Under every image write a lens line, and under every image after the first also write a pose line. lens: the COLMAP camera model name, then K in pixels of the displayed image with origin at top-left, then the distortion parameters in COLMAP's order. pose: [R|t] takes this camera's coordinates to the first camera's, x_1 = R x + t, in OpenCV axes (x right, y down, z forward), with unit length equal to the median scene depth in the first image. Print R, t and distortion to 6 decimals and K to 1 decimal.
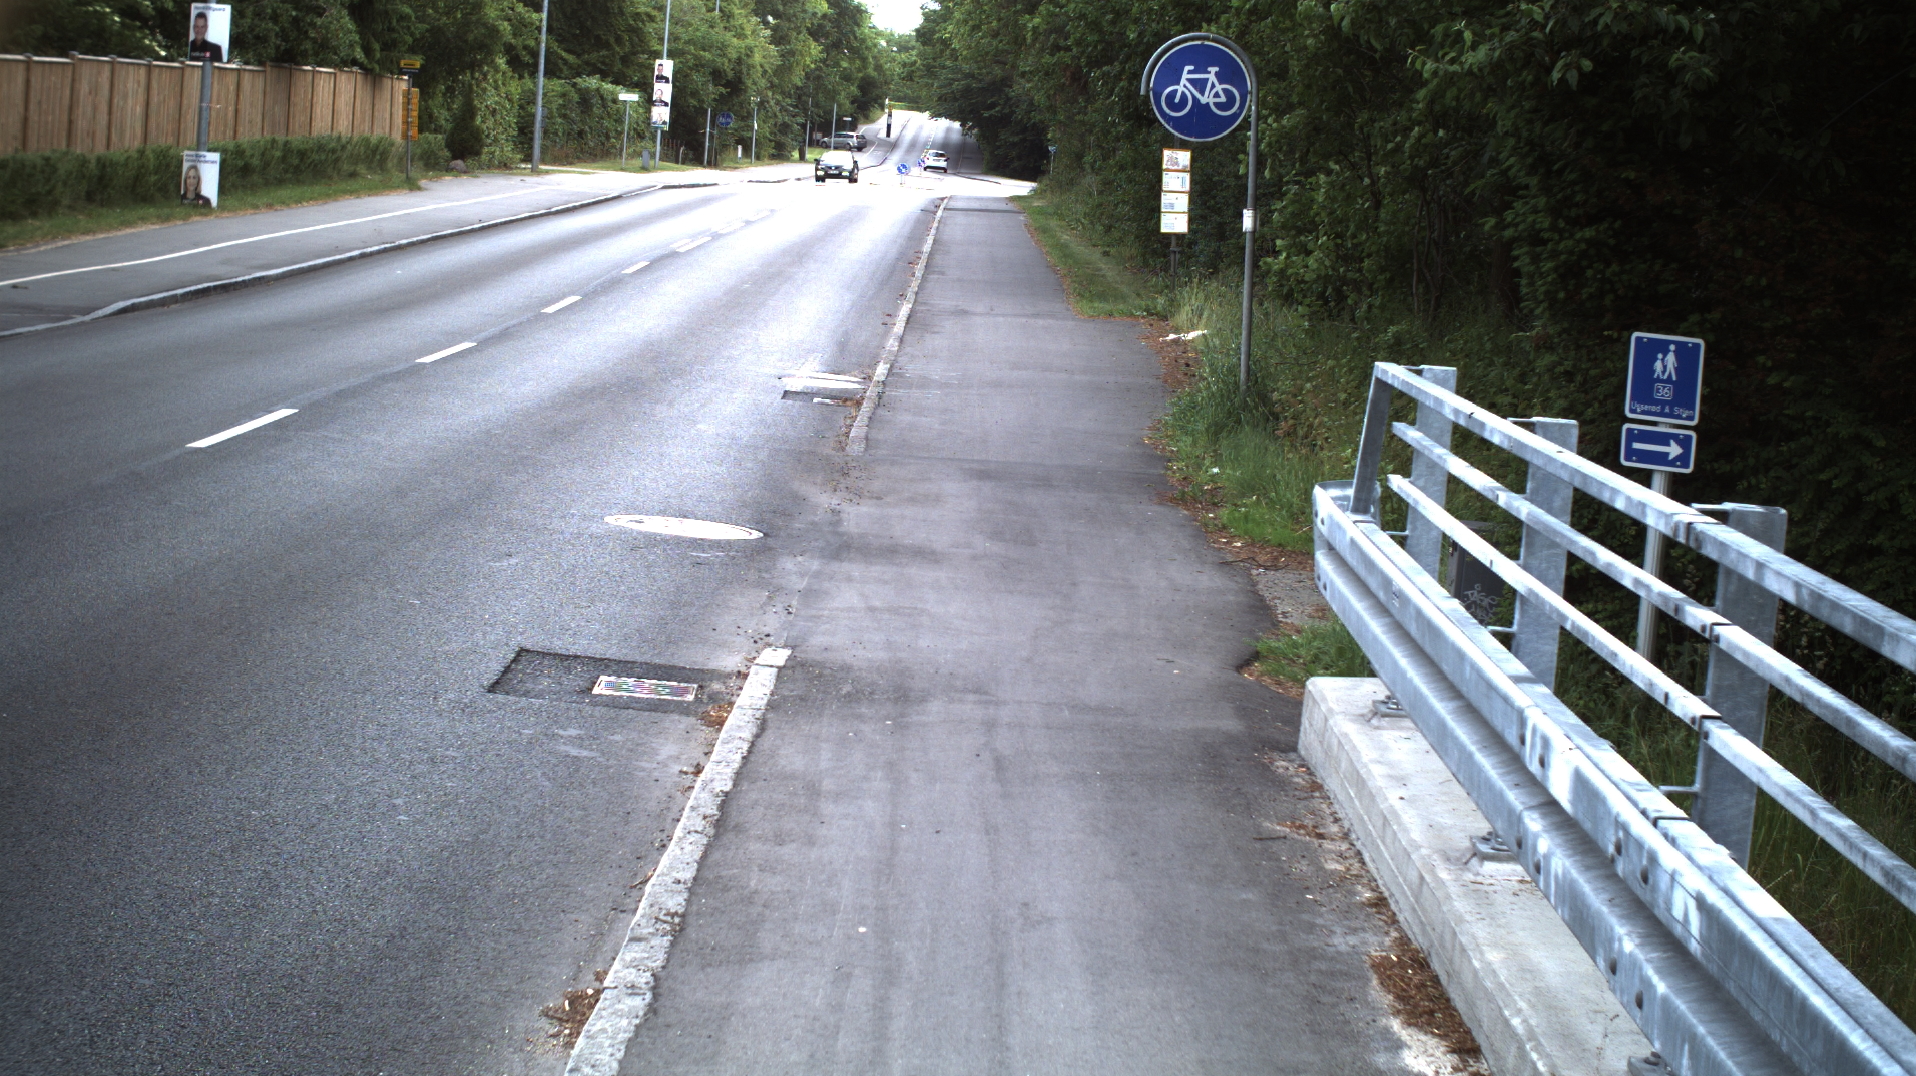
lens RADIAL K [[3531.1, 0, 958.0], [0, 3531.1, 538.0], [0, 0, 1]] dist [-0.288563, 0.505277]
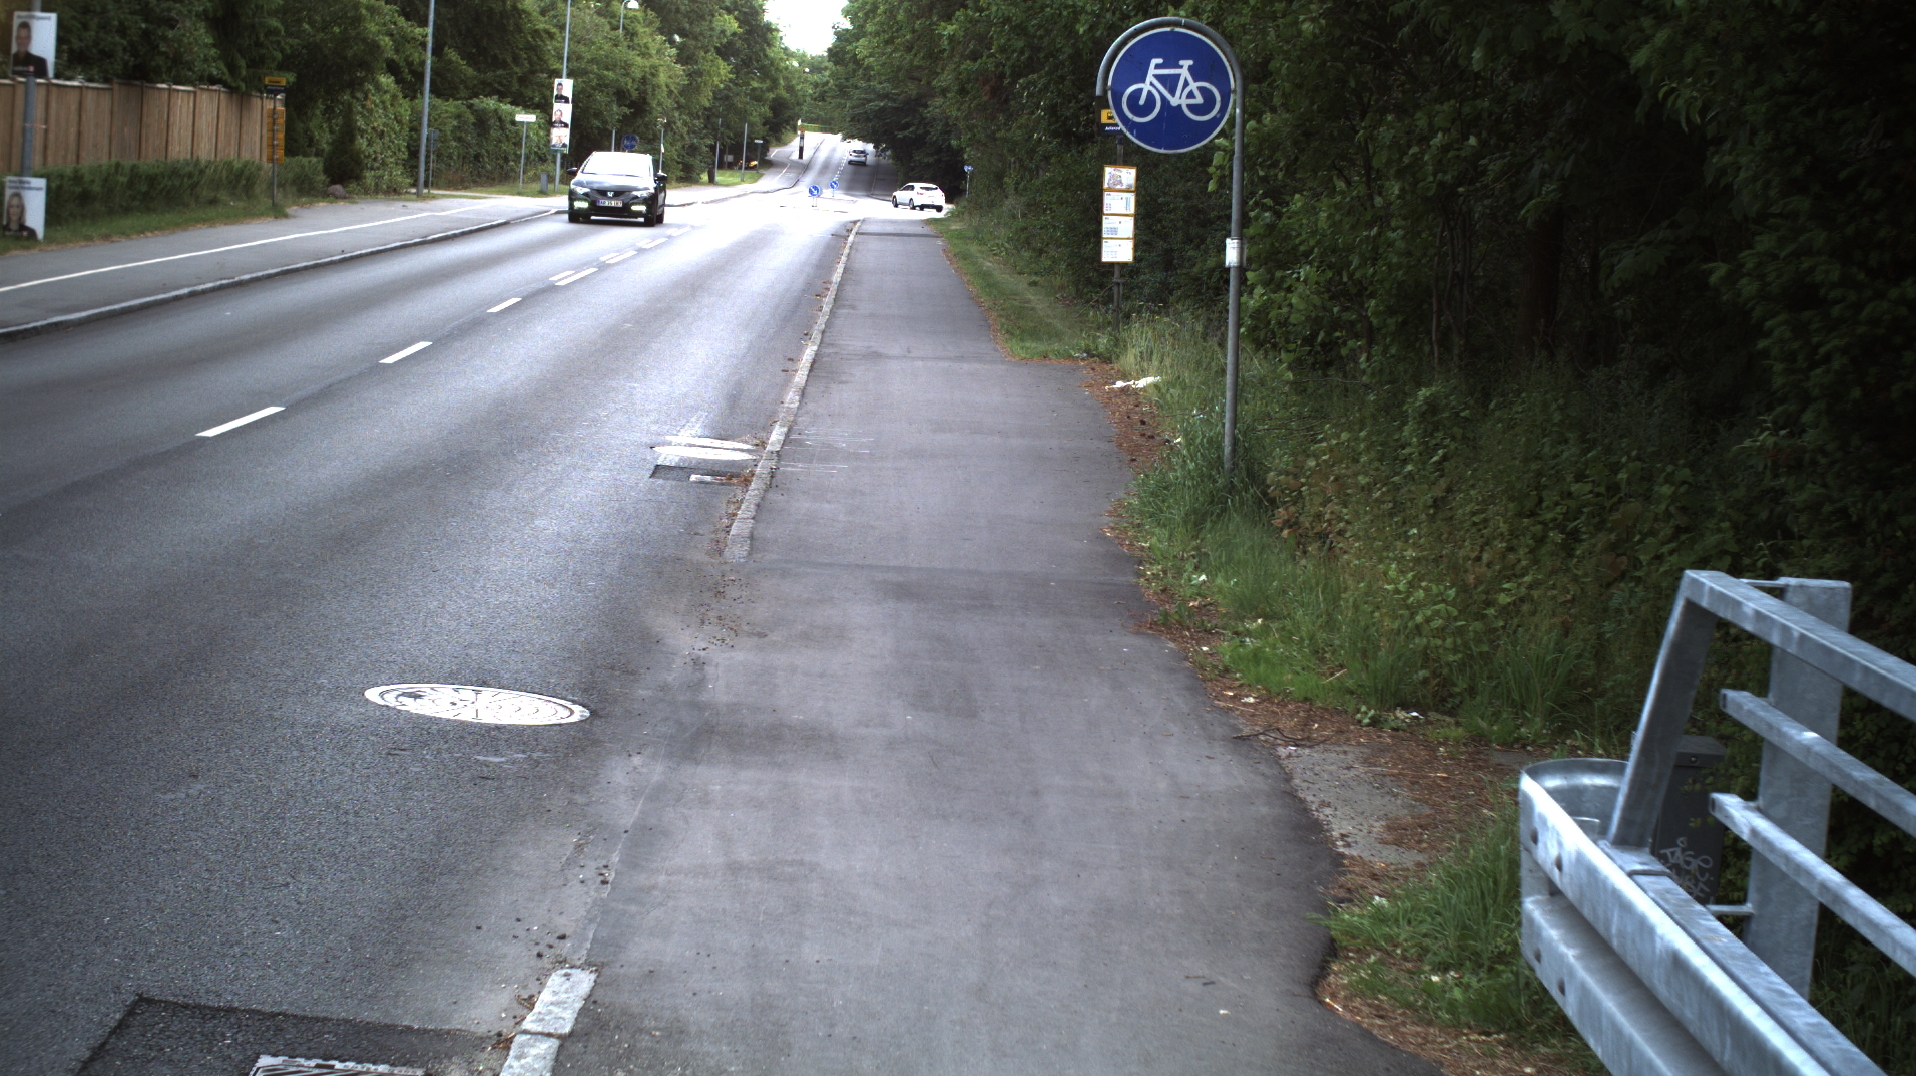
lens RADIAL K [[3531.1, 0, 958.0], [0, 3531.1, 538.0], [0, 0, 1]] dist [-0.288563, 0.505277]
pose [[0.999688, -0.008357, 0.023546, 0.000634], [0.008500, 0.999946, -0.006000, -0.010842], [-0.023495, 0.006199, 0.999705, 0.104146]]
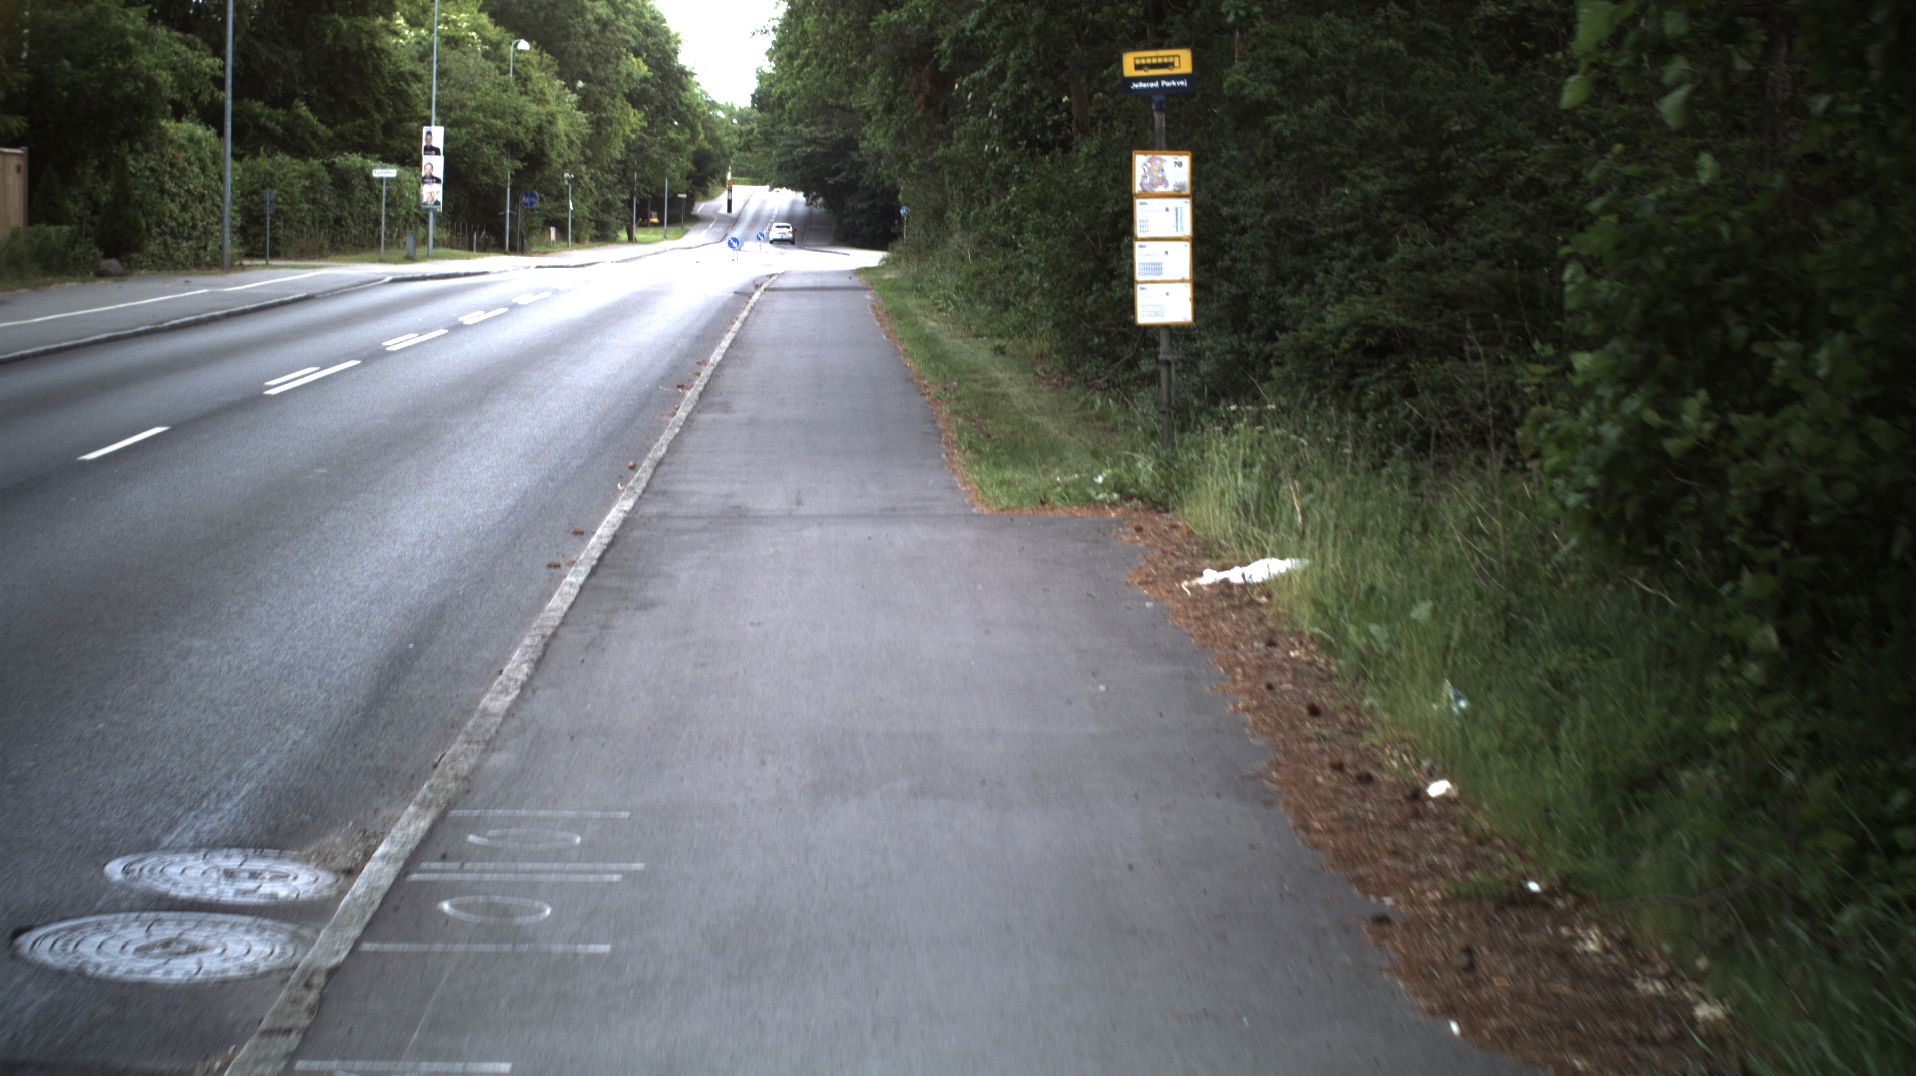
lens RADIAL K [[3531.1, 0, 958.0], [0, 3531.1, 538.0], [0, 0, 1]] dist [-0.288563, 0.505277]
pose [[0.997807, -0.054927, 0.036930, 0.010833], [0.055661, 0.998266, -0.019147, -0.040055], [-0.035814, 0.021161, 0.999134, 0.417650]]
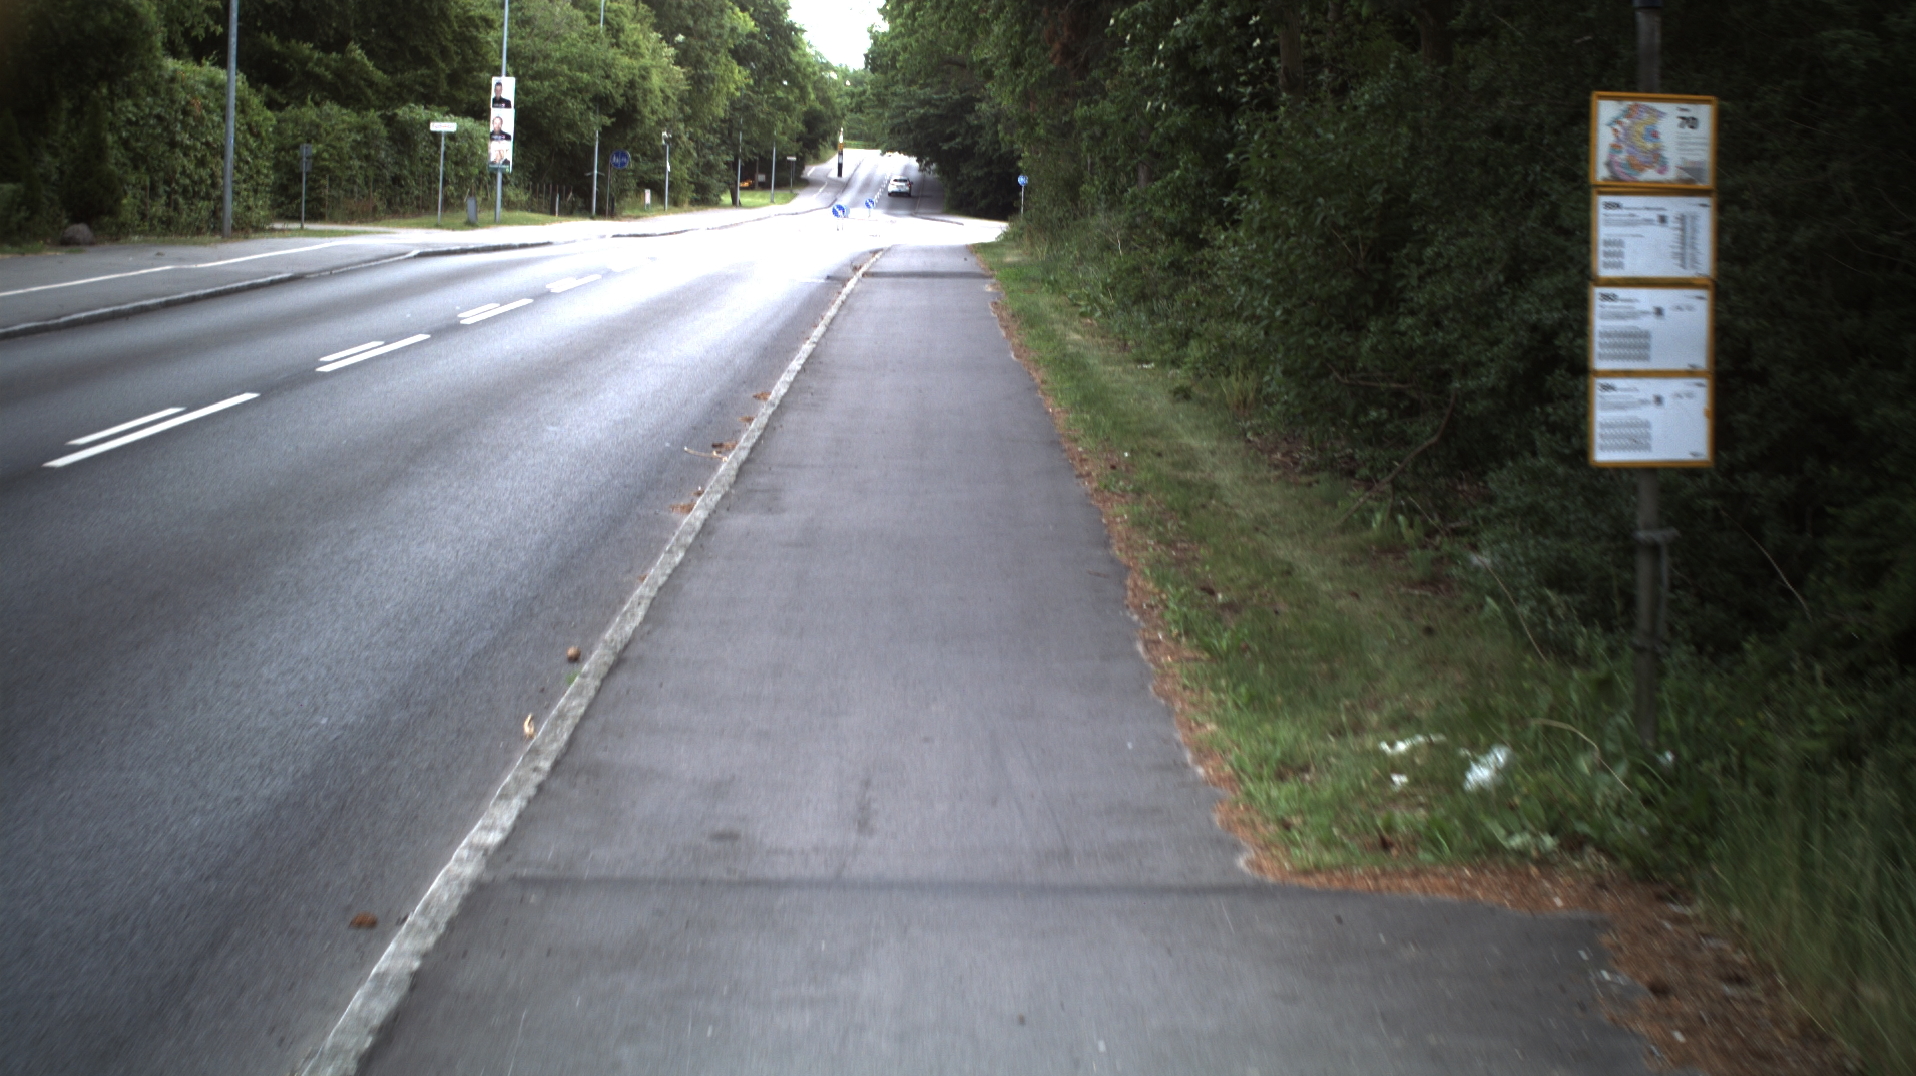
lens RADIAL K [[3531.1, 0, 958.0], [0, 3531.1, 538.0], [0, 0, 1]] dist [-0.288563, 0.505277]
pose [[0.999390, -0.034350, 0.006259, 0.012199], [0.034418, 0.999346, -0.011069, -0.065457], [-0.005874, 0.011278, 0.999919, 0.626444]]
